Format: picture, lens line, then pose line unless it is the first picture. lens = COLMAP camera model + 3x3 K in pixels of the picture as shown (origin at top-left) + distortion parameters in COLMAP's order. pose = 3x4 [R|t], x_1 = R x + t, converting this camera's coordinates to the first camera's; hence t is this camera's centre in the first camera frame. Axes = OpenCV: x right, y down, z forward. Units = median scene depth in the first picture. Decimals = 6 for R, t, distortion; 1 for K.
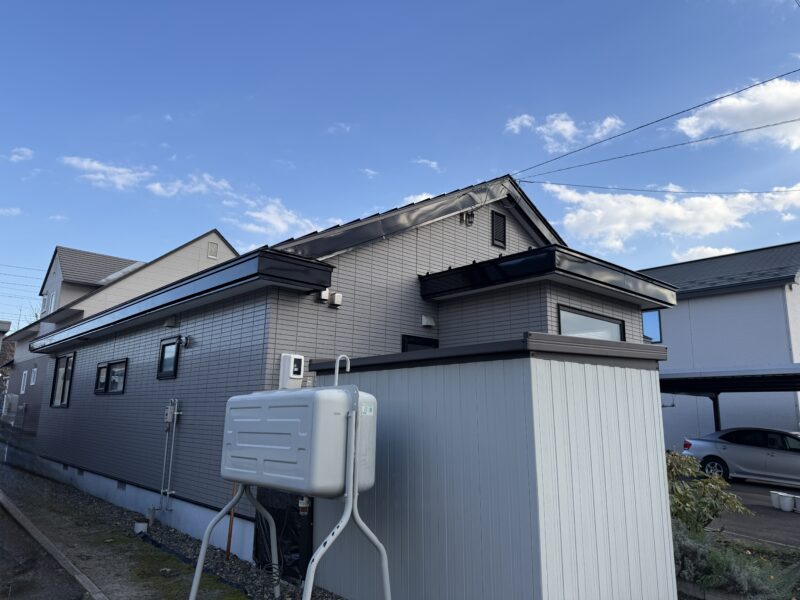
lens RADIAL K [[551.8, 0, 400.0], [0, 551.8, 300.0], [0, 0, 1]] dist [0.072220, -0.098937]
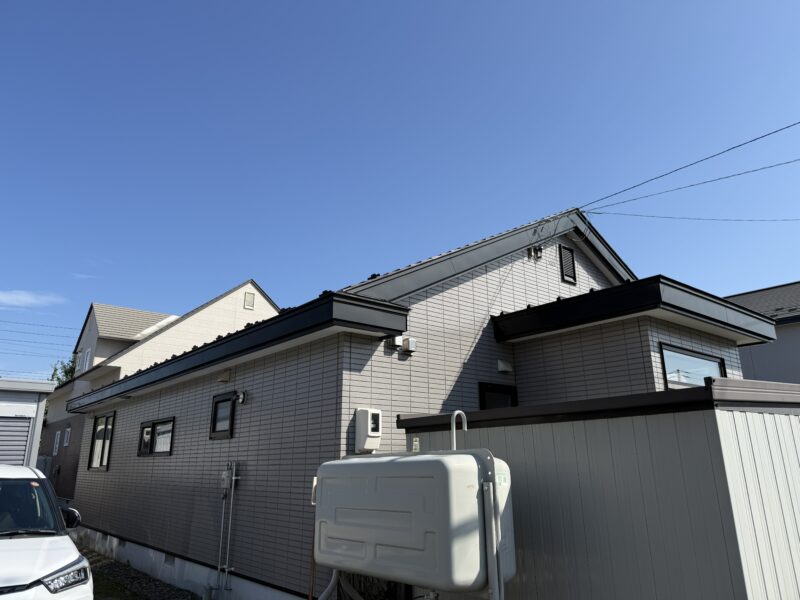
lens RADIAL K [[551.8, 0, 400.0], [0, 551.8, 300.0], [0, 0, 1]] dist [0.072220, -0.098937]
pose [[0.998692, -0.037620, -0.034619, -0.085552], [0.034660, 0.995992, -0.082456, -0.000947], [0.037582, 0.081148, 0.995993, 0.079593]]
